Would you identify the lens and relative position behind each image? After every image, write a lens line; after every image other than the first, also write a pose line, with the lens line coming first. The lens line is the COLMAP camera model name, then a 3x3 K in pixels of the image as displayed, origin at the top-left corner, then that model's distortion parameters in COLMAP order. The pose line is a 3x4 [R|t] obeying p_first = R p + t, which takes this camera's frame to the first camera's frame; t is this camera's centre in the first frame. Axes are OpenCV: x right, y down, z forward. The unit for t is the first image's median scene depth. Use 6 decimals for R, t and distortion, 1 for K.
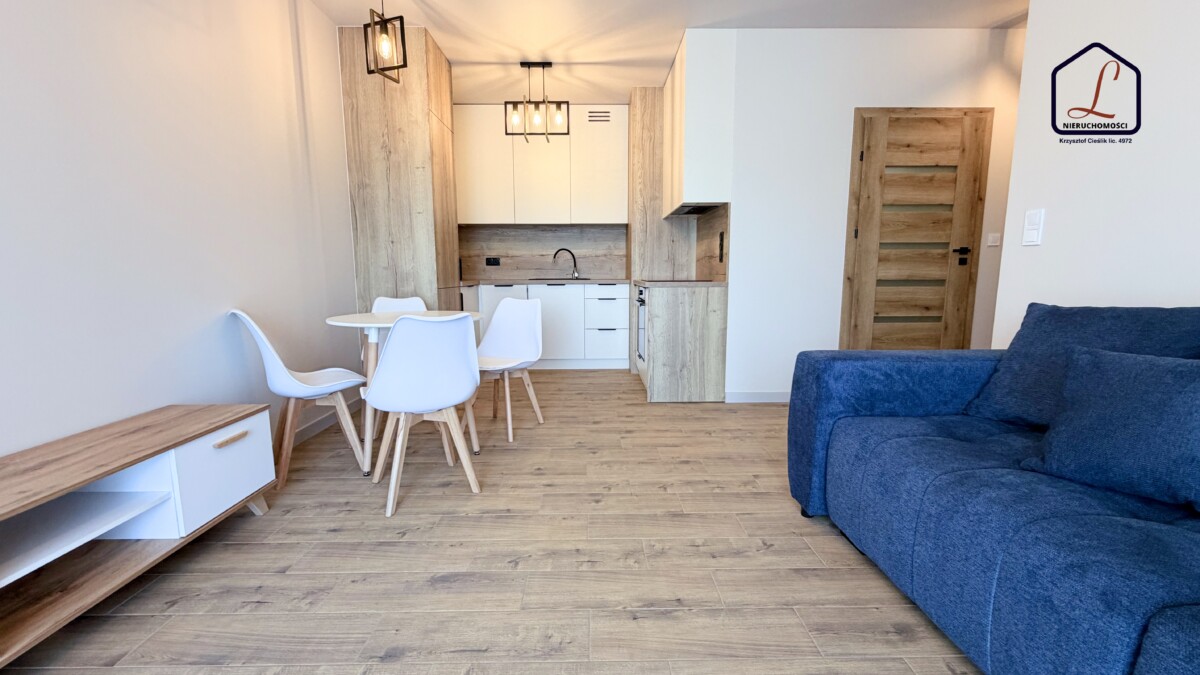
lens RADIAL K [[476.2, 0, 596.9], [0, 476.2, 336.6], [0, 0, 1]] dist [0.000072, 0.000076]
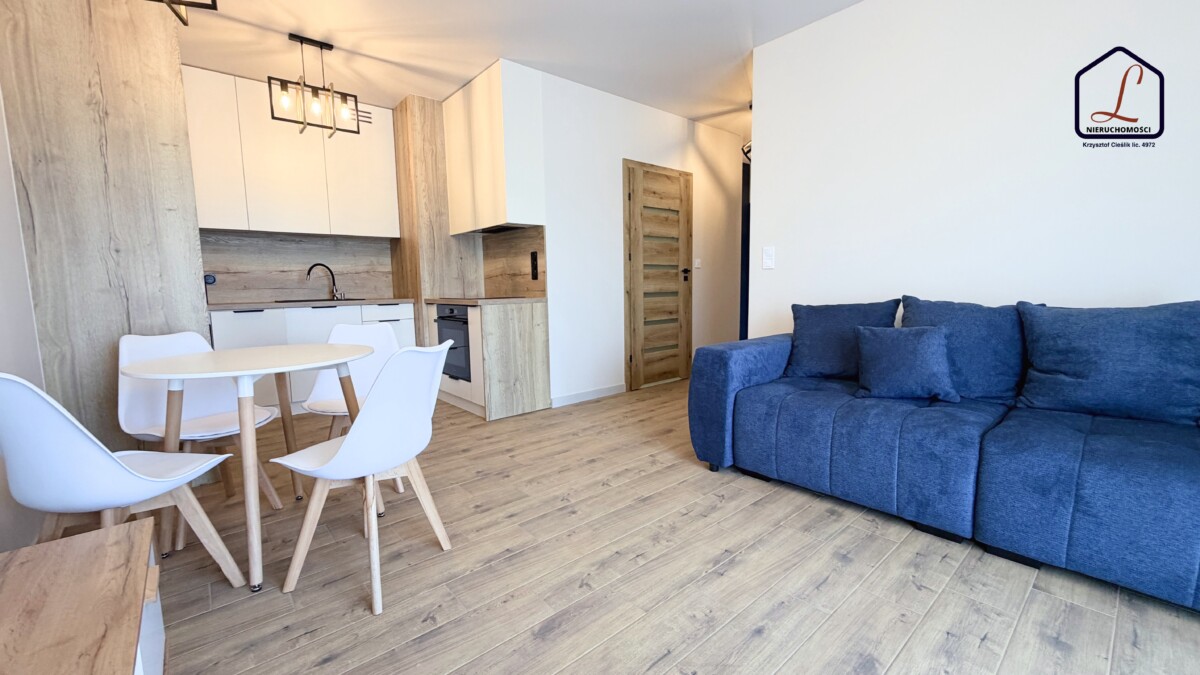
lens RADIAL K [[476.2, 0, 596.9], [0, 476.2, 336.6], [0, 0, 1]] dist [0.000072, 0.000076]
pose [[0.768011, -0.079651, 0.635464, -0.345556], [0.100831, 0.994900, 0.002840, -0.017424], [-0.632449, 0.061893, 0.772125, 0.089829]]
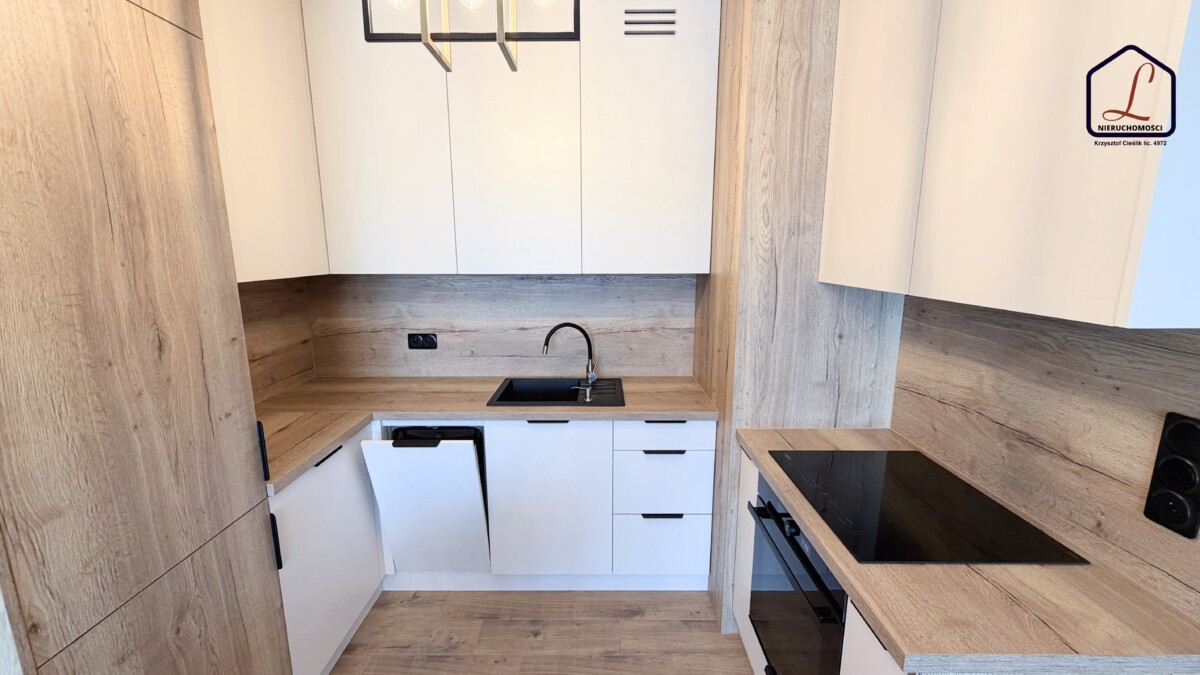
lens RADIAL K [[476.2, 0, 596.9], [0, 476.2, 336.6], [0, 0, 1]] dist [0.000072, 0.000076]
pose [[0.999880, 0.003495, -0.015063, -0.047651], [-0.002732, 0.998725, 0.050405, -0.286725], [0.015220, -0.050357, 0.998615, 0.784466]]
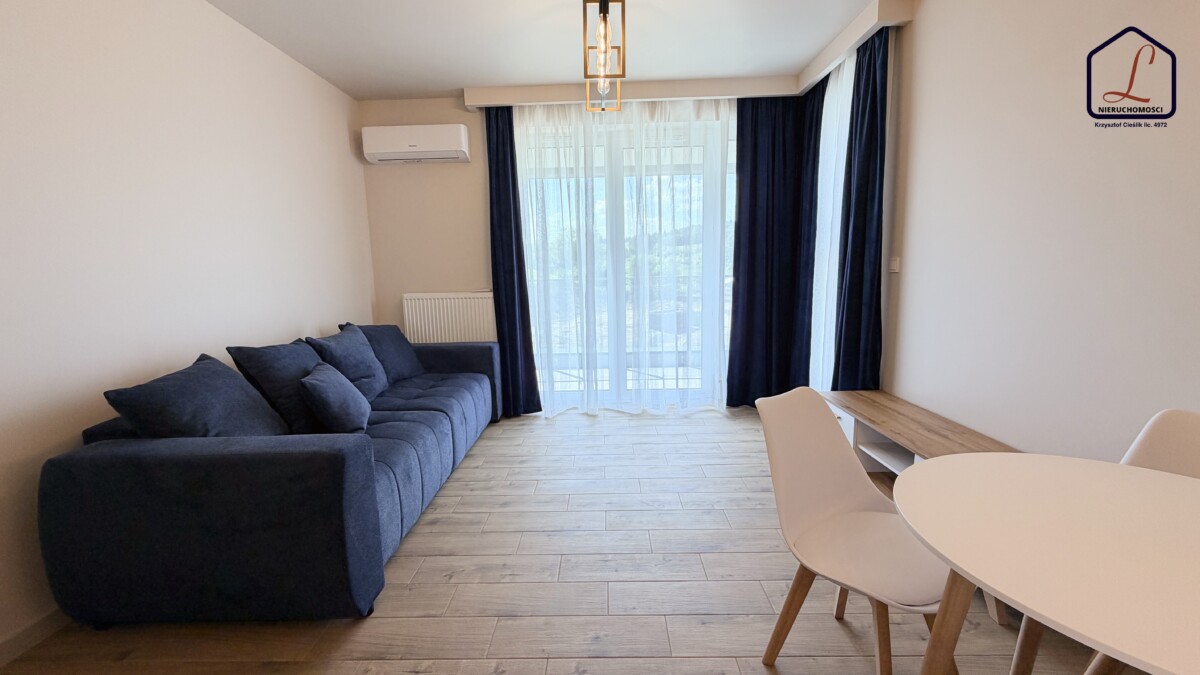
lens RADIAL K [[476.2, 0, 596.9], [0, 476.2, 336.6], [0, 0, 1]] dist [0.000072, 0.000076]
pose [[-0.999146, 0.024134, 0.033529, -0.022223], [0.032309, 0.962286, 0.270116, -0.202091], [-0.025746, 0.270968, -0.962244, 0.957752]]
